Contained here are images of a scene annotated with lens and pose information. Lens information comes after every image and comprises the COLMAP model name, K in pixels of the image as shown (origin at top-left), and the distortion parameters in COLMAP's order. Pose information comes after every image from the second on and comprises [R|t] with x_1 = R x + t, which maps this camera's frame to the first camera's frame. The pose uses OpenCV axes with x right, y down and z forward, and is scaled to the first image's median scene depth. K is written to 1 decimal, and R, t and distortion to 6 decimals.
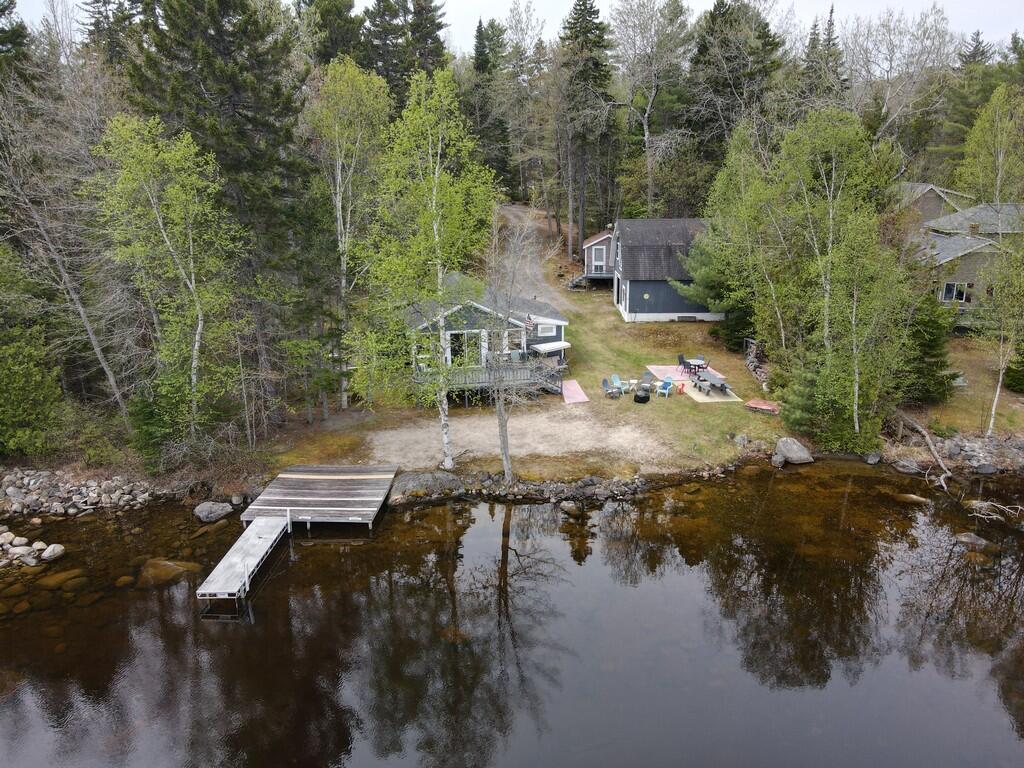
lens RADIAL K [[755.6, 0, 515.7], [0, 755.6, 382.3], [0, 0, 1]] dist [0.009081, 0.004350]
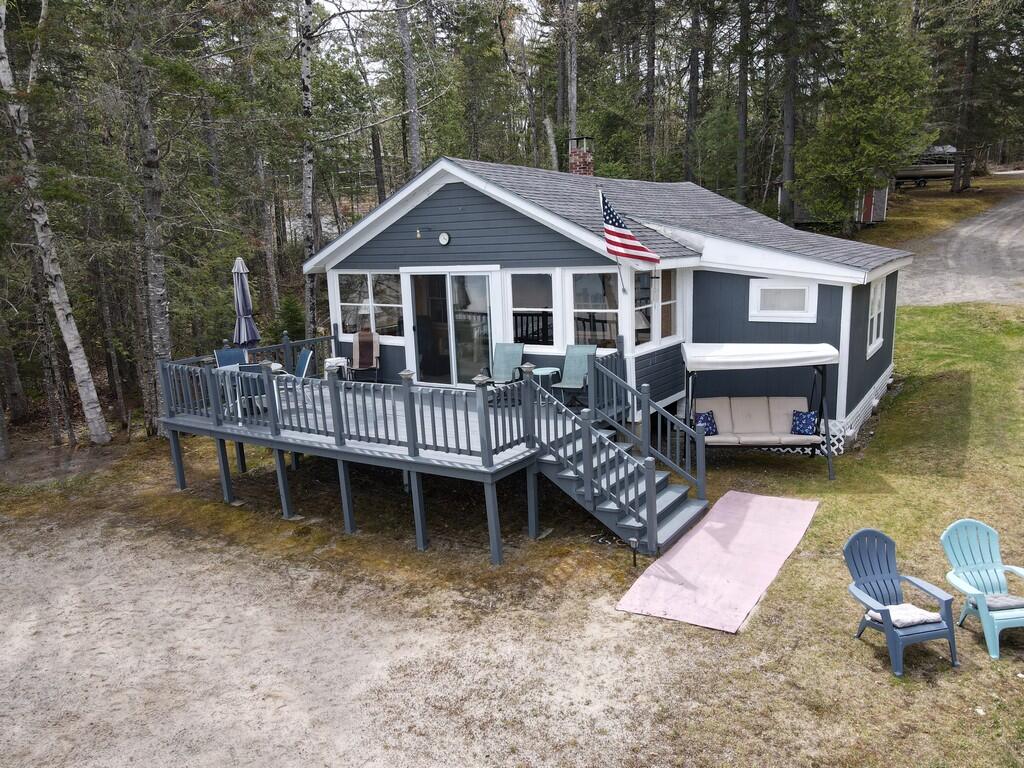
lens RADIAL K [[755.6, 0, 509.8], [0, 755.6, 382.5], [0, 0, 1]] dist [0.009081, 0.004350]
pose [[0.751572, 0.114988, -0.649552, 0.191399], [-0.159902, 0.987079, -0.010278, -0.027145], [0.639978, 0.111590, 0.760248, 0.939595]]
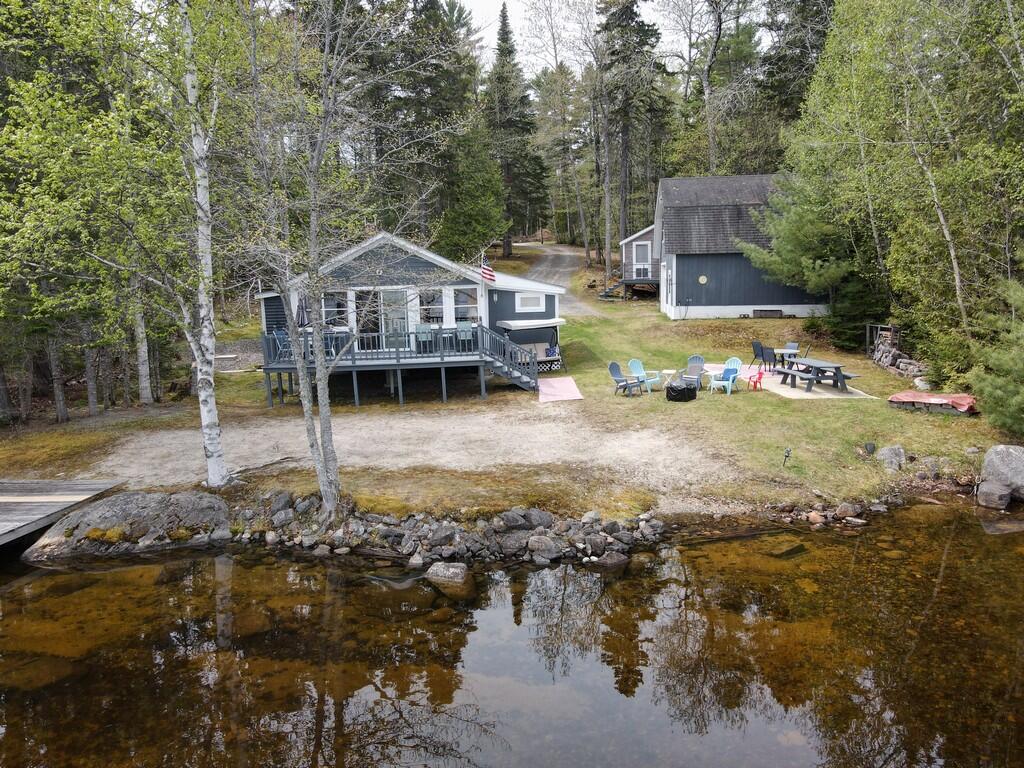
lens RADIAL K [[755.6, 0, 513.0], [0, 755.6, 378.4], [0, 0, 1]] dist [0.009081, 0.004350]
pose [[0.993915, 0.007094, -0.109918, 0.122300], [-0.022950, 0.989359, -0.143674, 0.102084], [0.107729, 0.145322, 0.983502, 0.524225]]
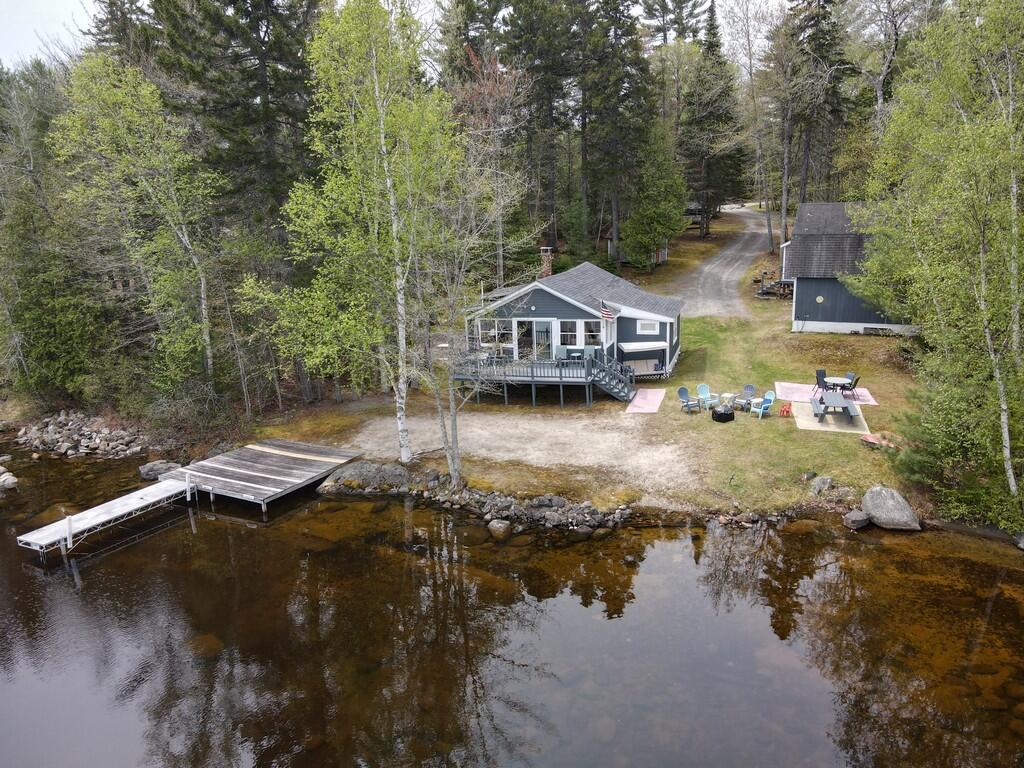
lens RADIAL K [[755.6, 0, 509.8], [0, 755.6, 381.1], [0, 0, 1]] dist [0.009081, 0.004350]
pose [[0.901157, 0.083621, -0.425351, 0.332198], [-0.104116, 0.994248, -0.025121, 0.031285], [0.420804, 0.066924, 0.904680, 0.264493]]
